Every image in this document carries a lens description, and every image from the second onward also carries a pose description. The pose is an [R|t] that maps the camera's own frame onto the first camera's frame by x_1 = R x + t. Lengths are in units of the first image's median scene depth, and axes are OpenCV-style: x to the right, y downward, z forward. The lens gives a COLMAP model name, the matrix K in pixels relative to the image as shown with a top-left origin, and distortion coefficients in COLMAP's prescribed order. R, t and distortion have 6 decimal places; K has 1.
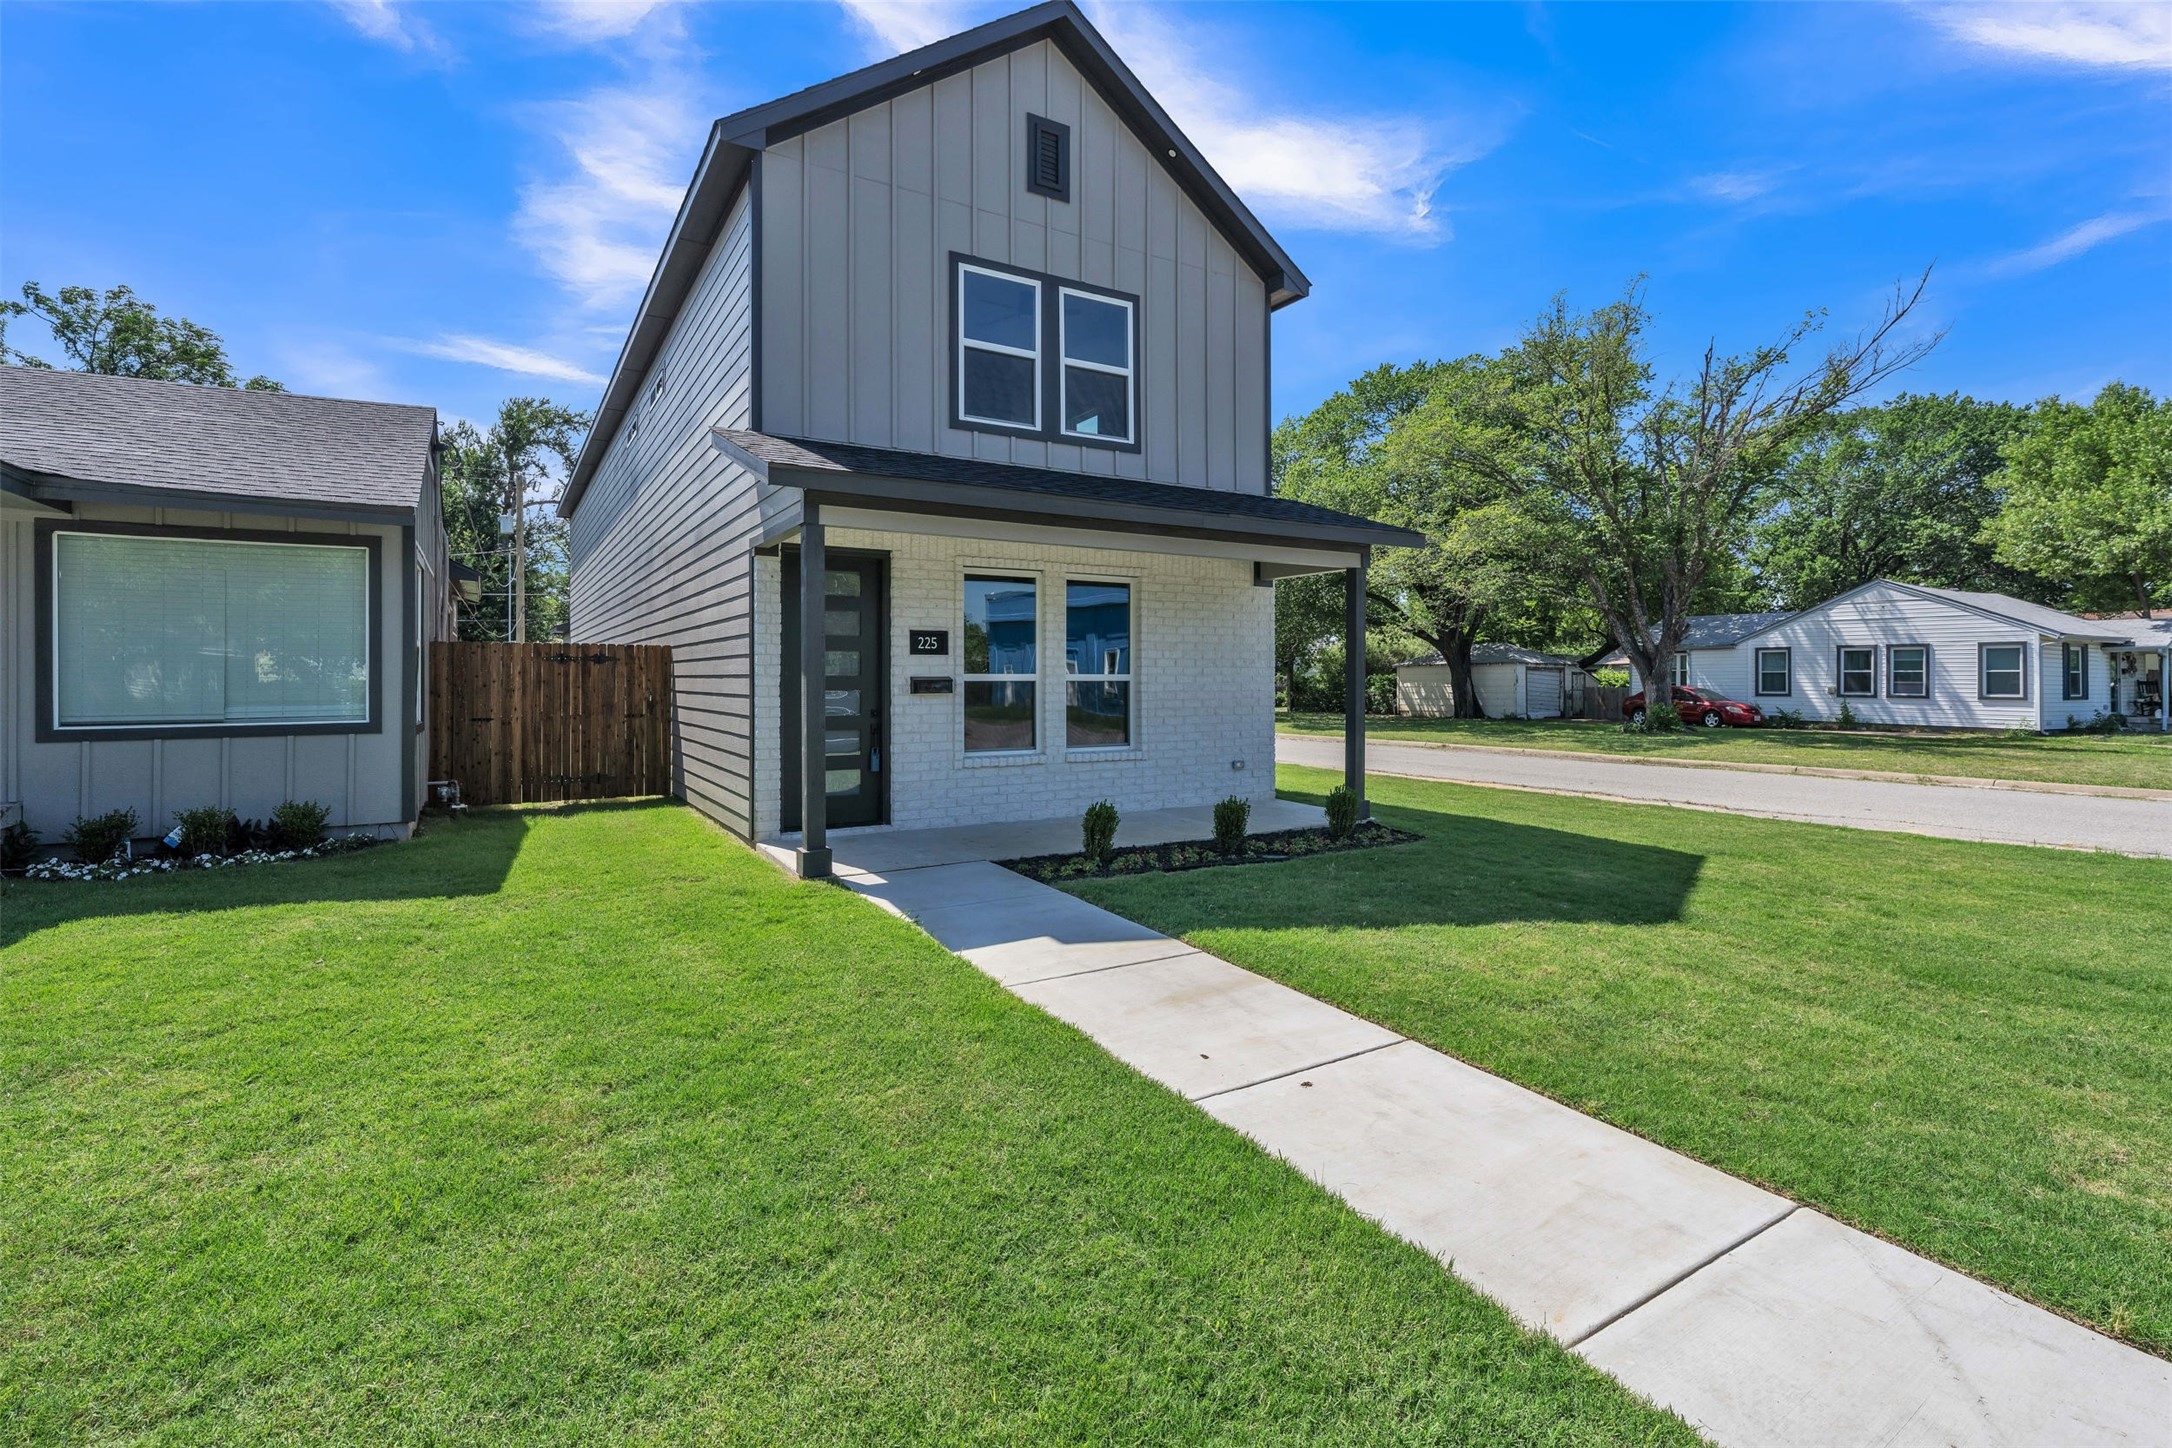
lens RADIAL K [[984.0, 0, 1087.0], [0, 984.0, 690.1], [0, 0, 1]] dist [-0.000401, -0.000064]
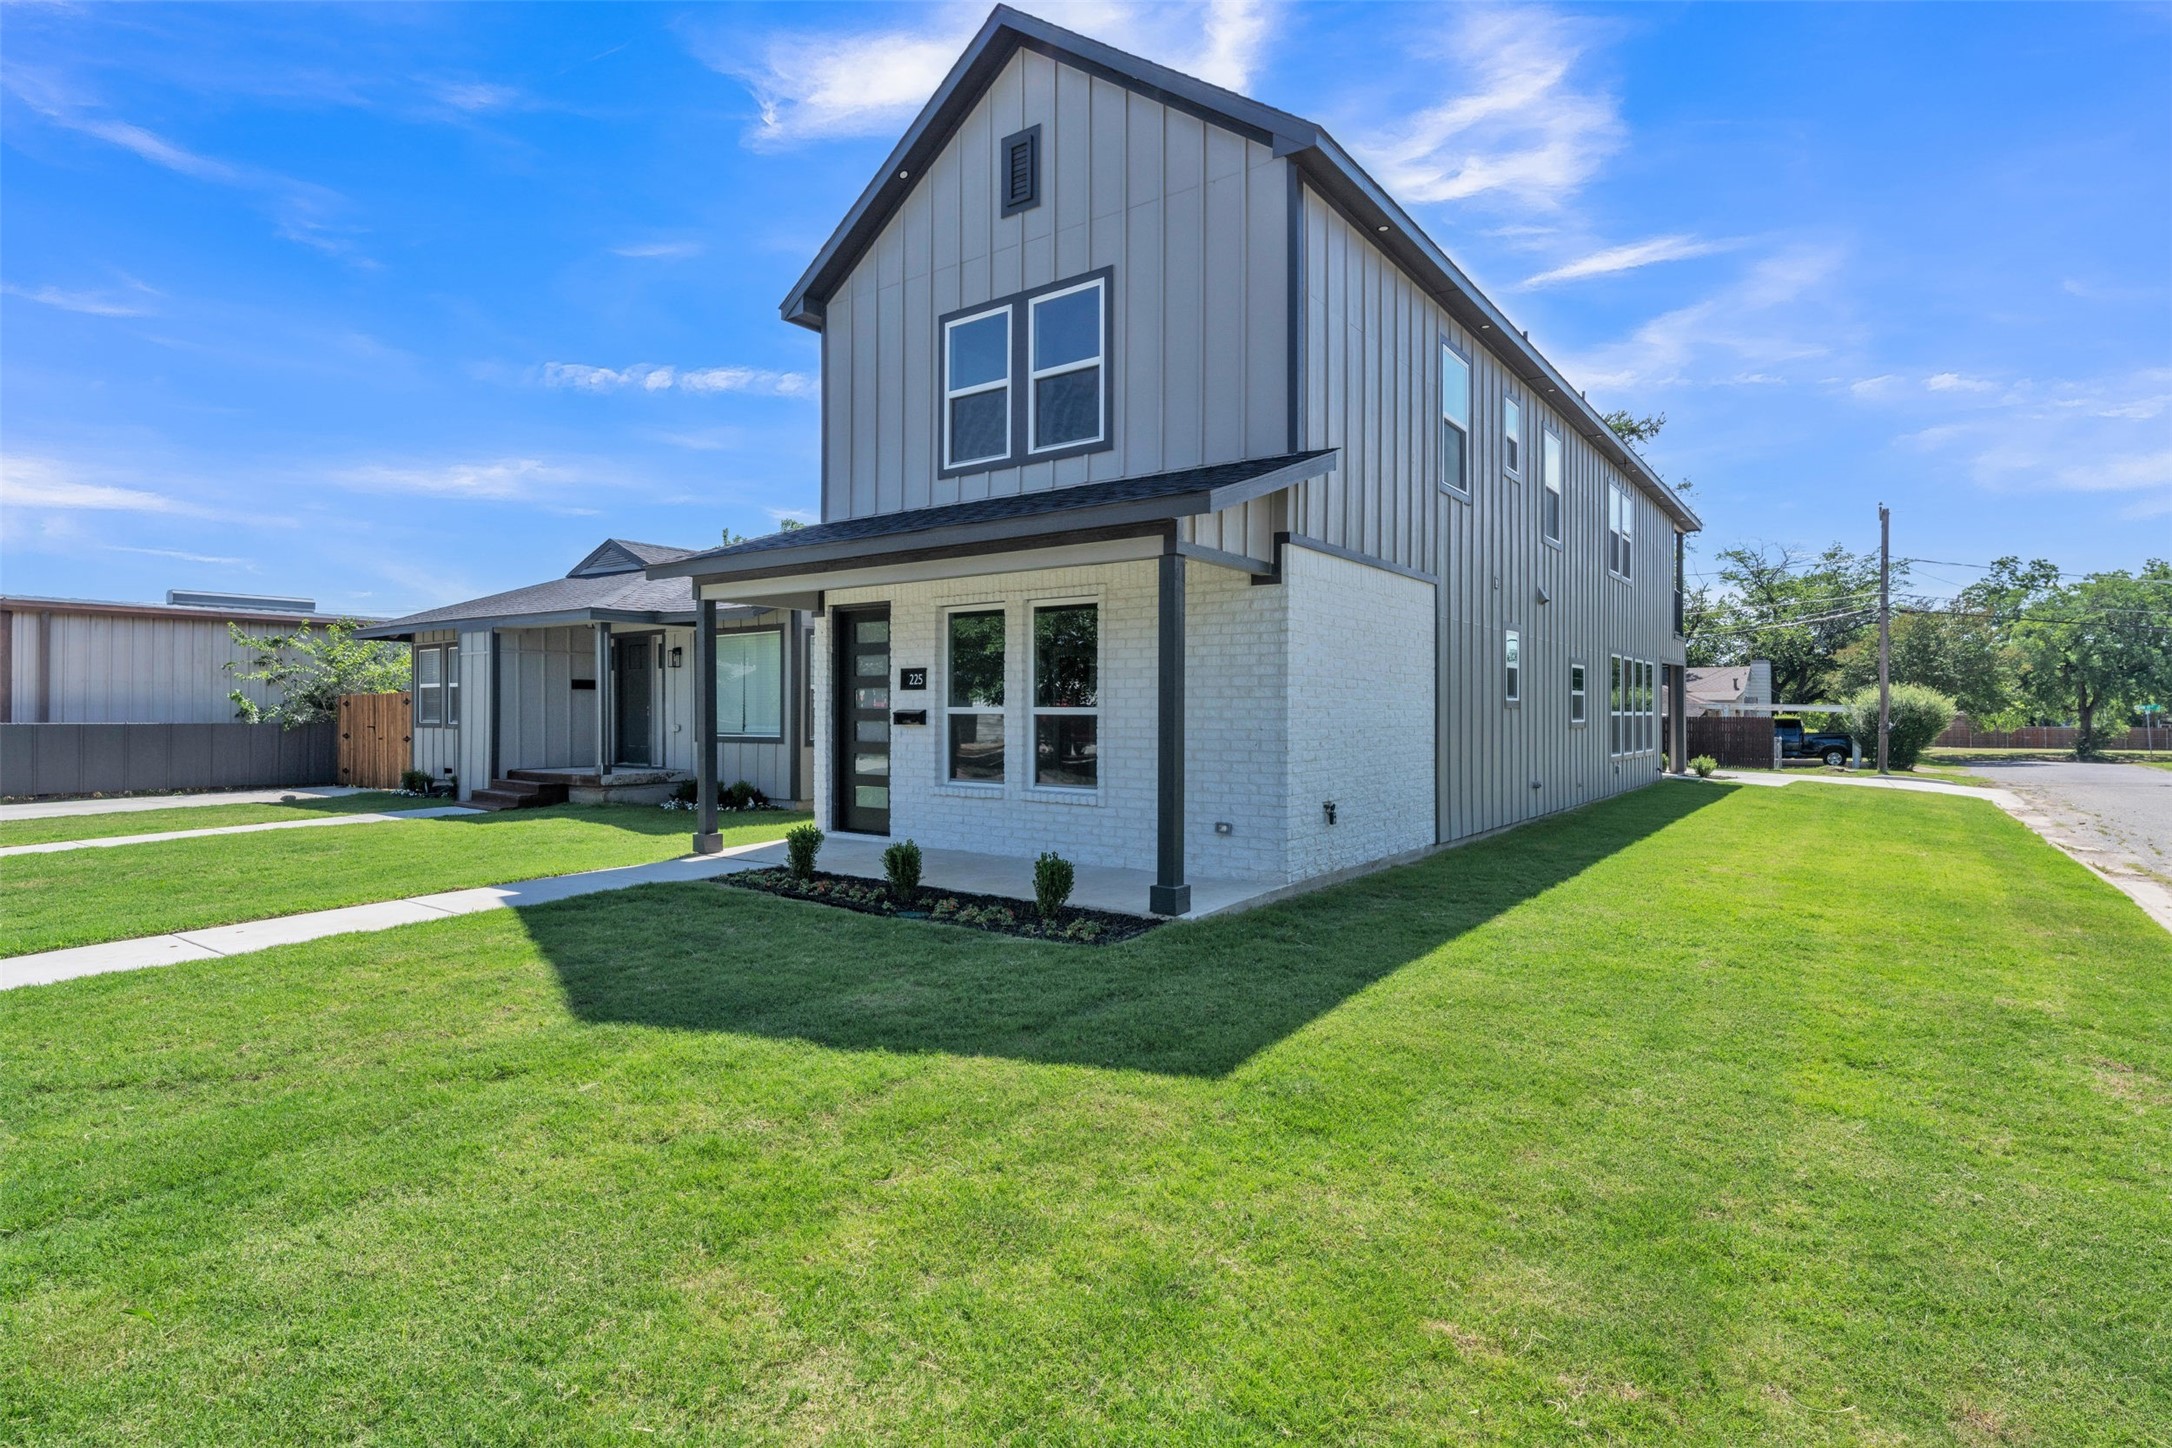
lens RADIAL K [[1102.4, 0, 1086.0], [0, 1102.4, 724.0], [0, 0, 1]] dist [0.000796, 0.000143]
pose [[0.387701, 0.012980, -0.921694, 0.988938], [-0.013526, 0.999873, 0.008391, -0.009870], [0.921686, 0.009214, 0.387827, 0.646397]]
